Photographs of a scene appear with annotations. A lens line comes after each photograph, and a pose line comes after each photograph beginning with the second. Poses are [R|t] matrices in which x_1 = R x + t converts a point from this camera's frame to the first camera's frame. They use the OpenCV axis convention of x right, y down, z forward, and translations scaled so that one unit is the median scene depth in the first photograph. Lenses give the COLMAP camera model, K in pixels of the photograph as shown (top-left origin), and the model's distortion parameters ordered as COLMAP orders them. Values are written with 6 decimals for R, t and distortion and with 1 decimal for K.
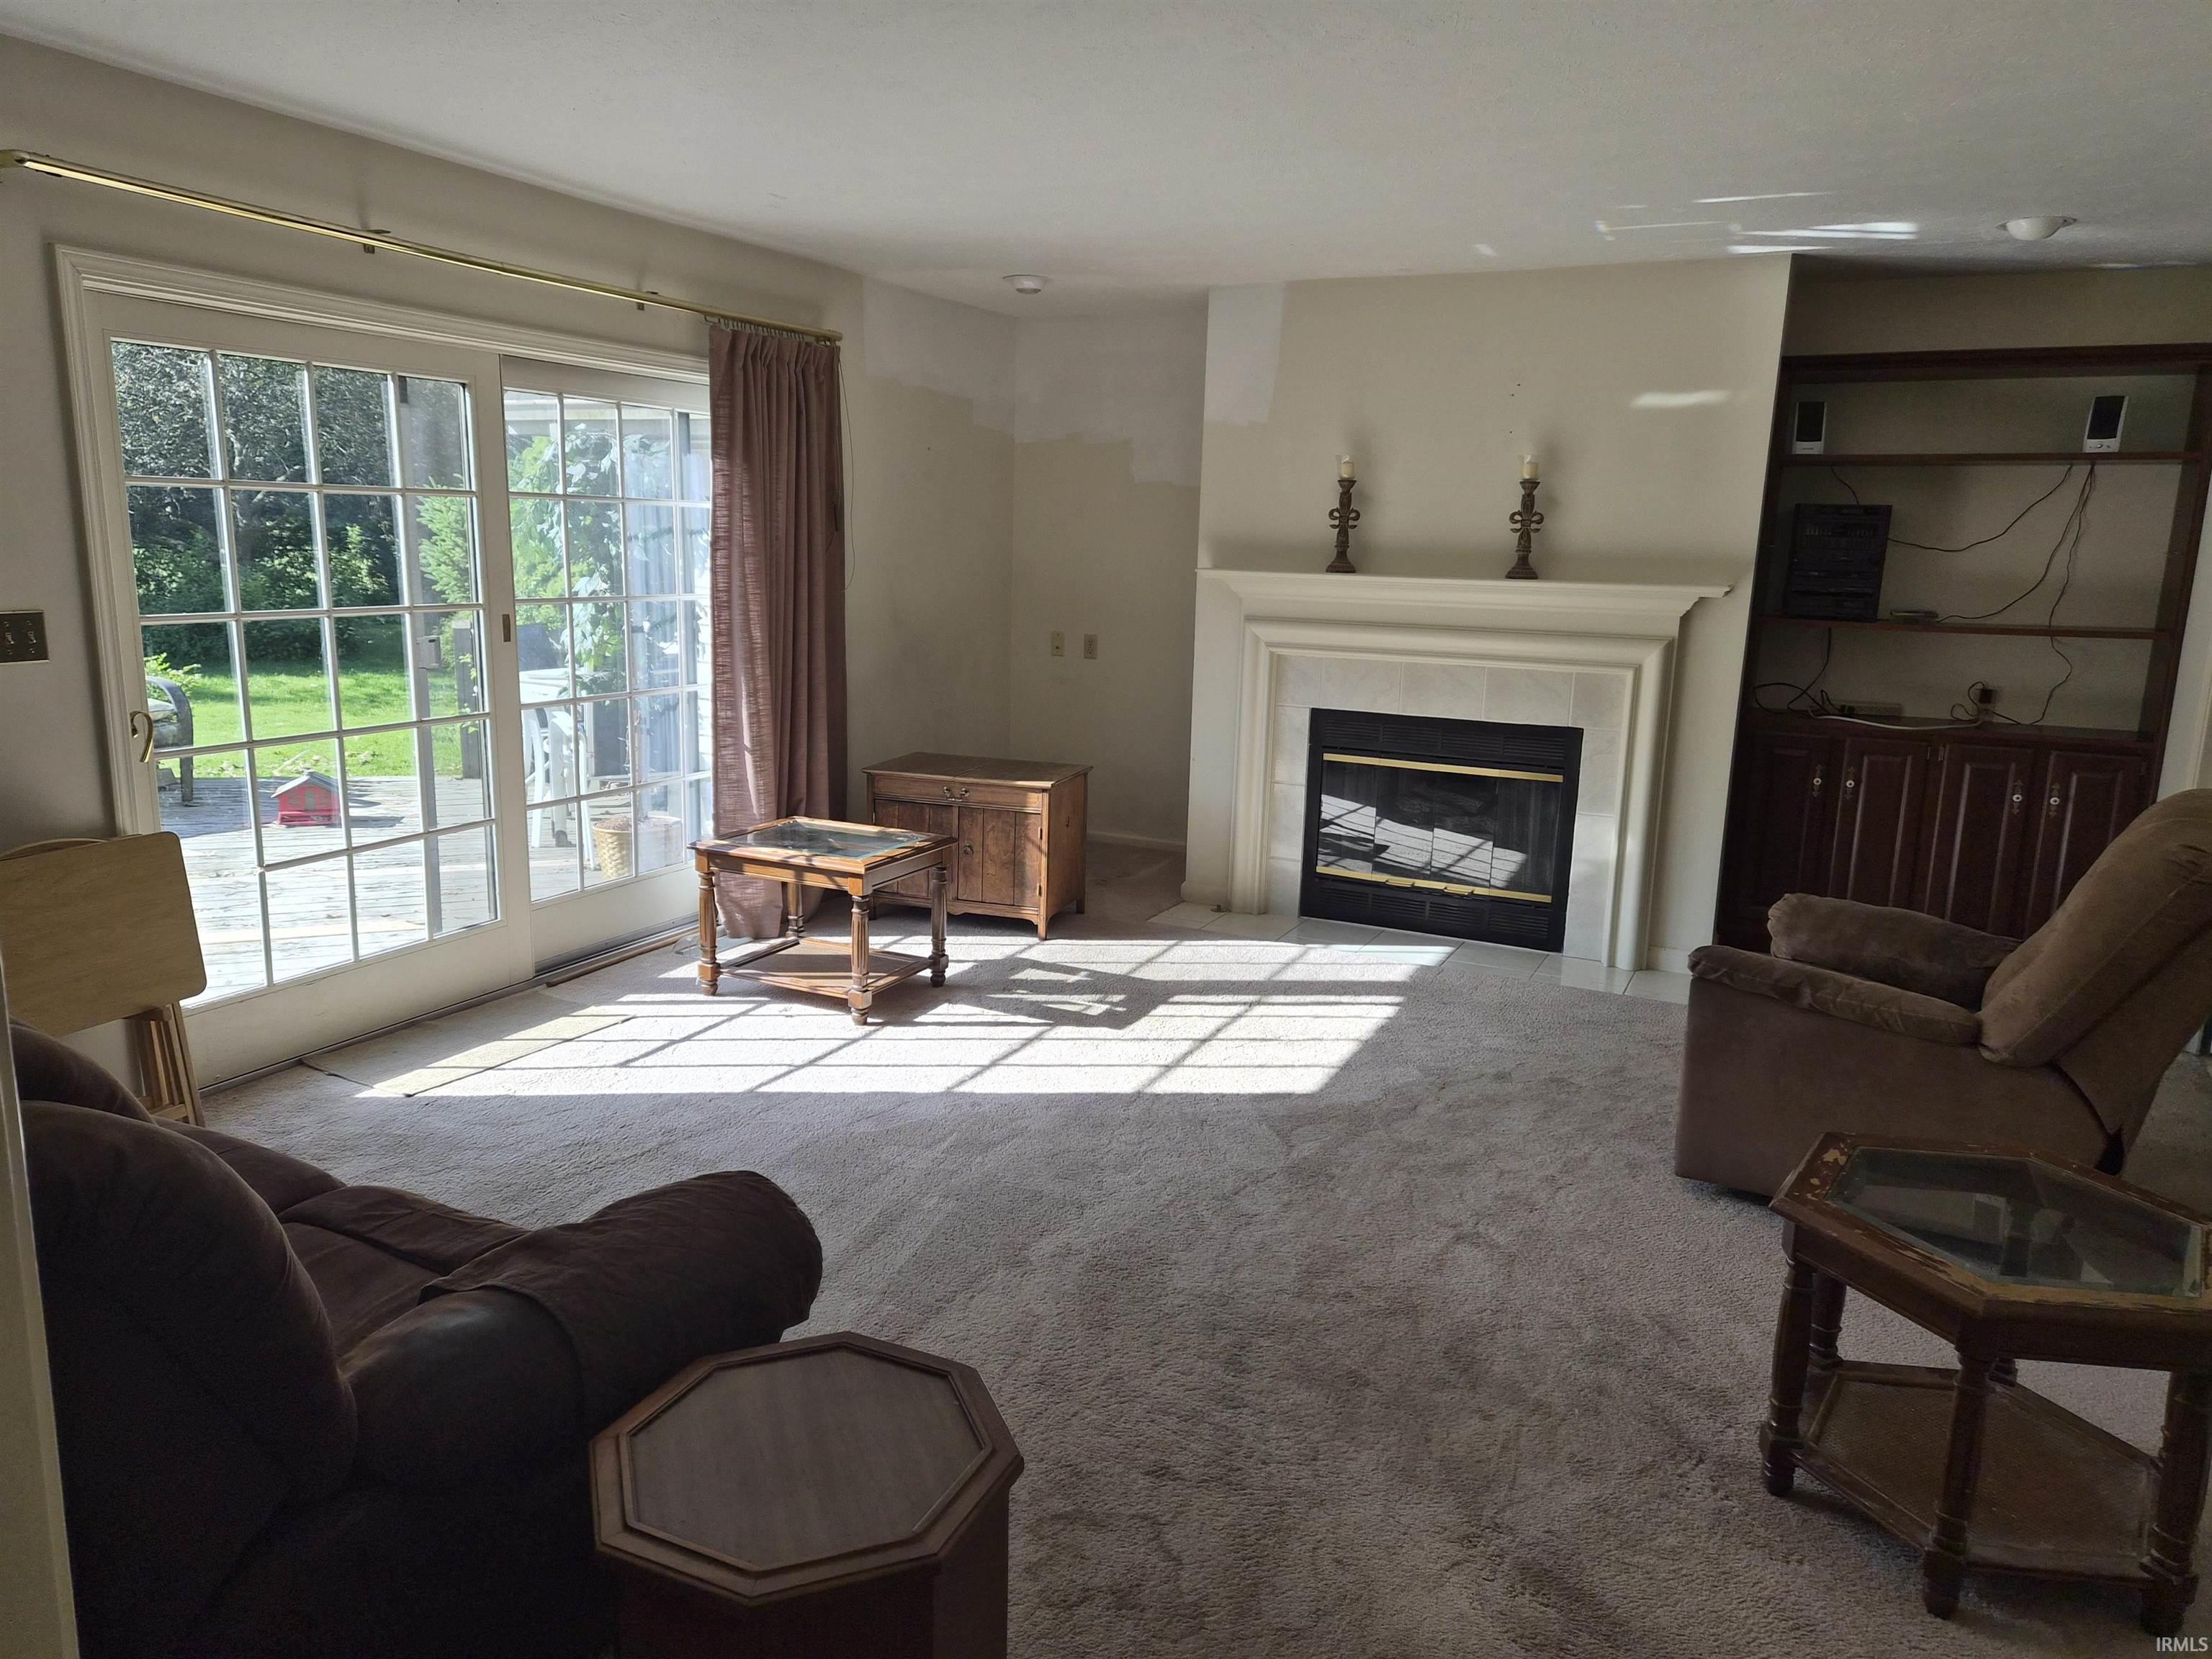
lens RADIAL K [[1461.9, 0, 1083.8], [0, 1461.9, 841.5], [0, 0, 1]] dist [0.055956, -0.047519]
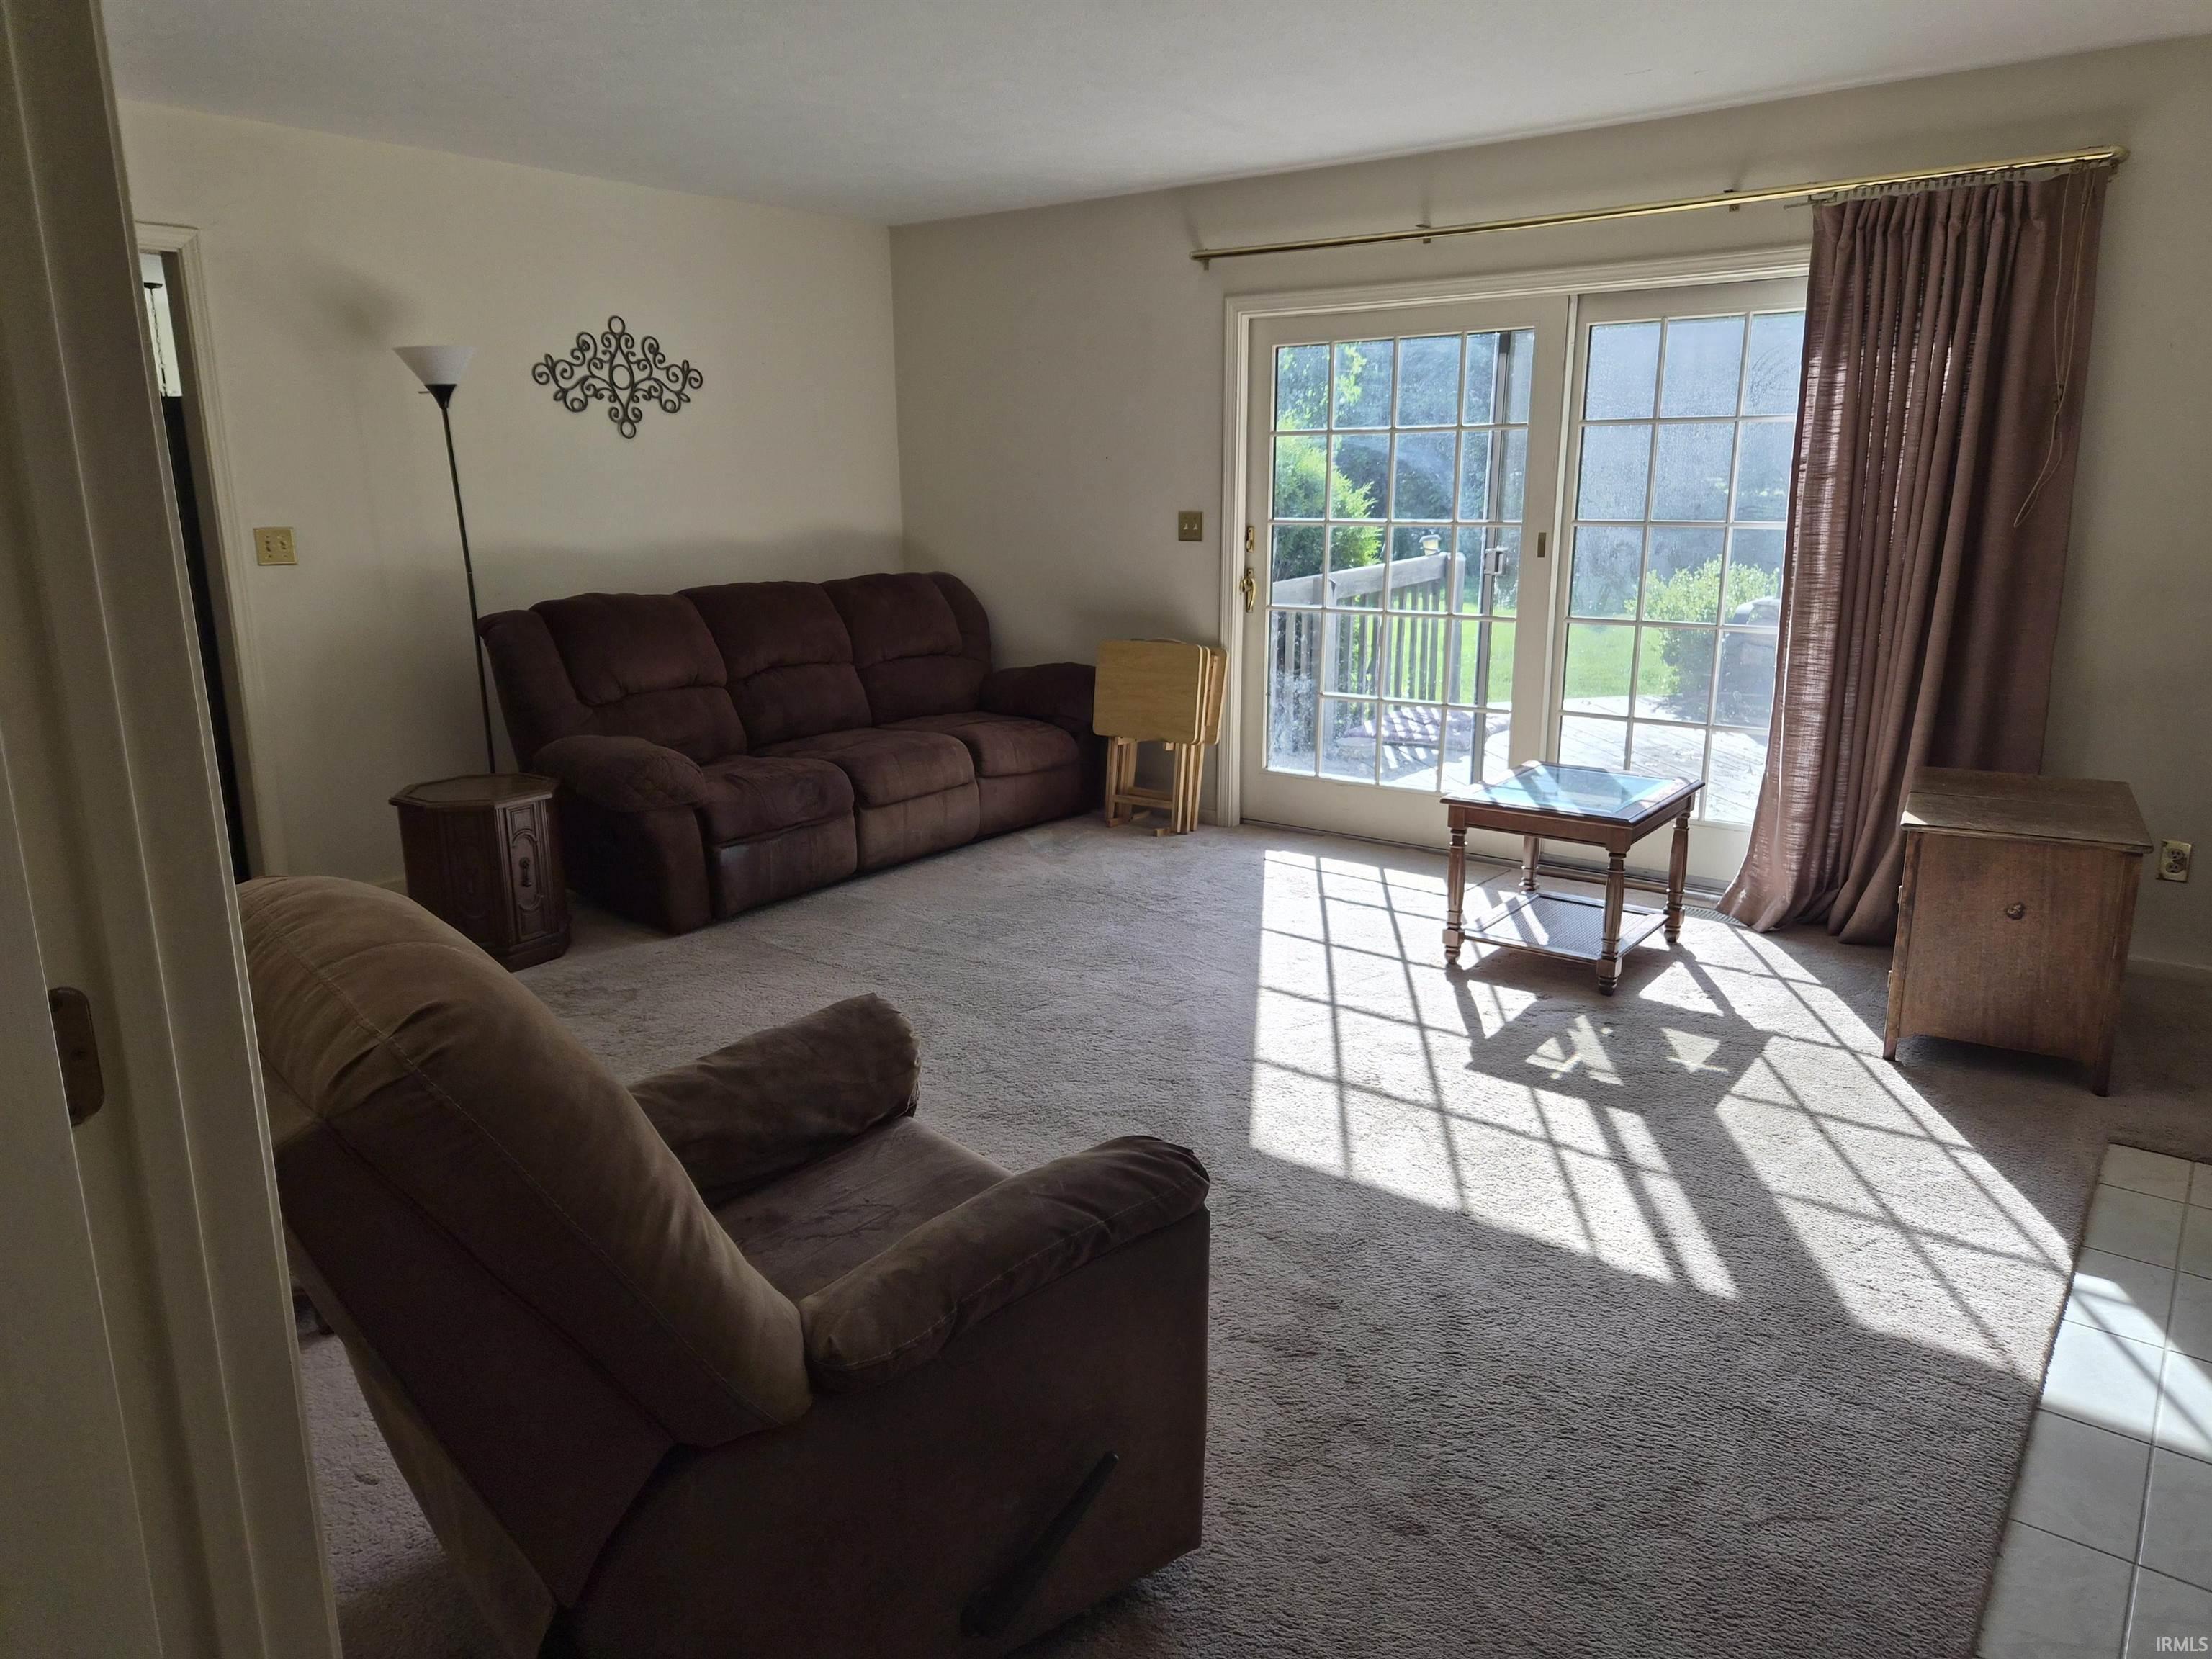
lens RADIAL K [[1461.9, 0, 1106.2], [0, 1461.9, 809.8], [0, 0, 1]] dist [0.055956, -0.047519]
pose [[-0.183294, 0.202540, -0.961967, 0.681523], [-0.198160, 0.950847, 0.237957, -0.132942], [0.962879, 0.234240, -0.134149, 0.753881]]
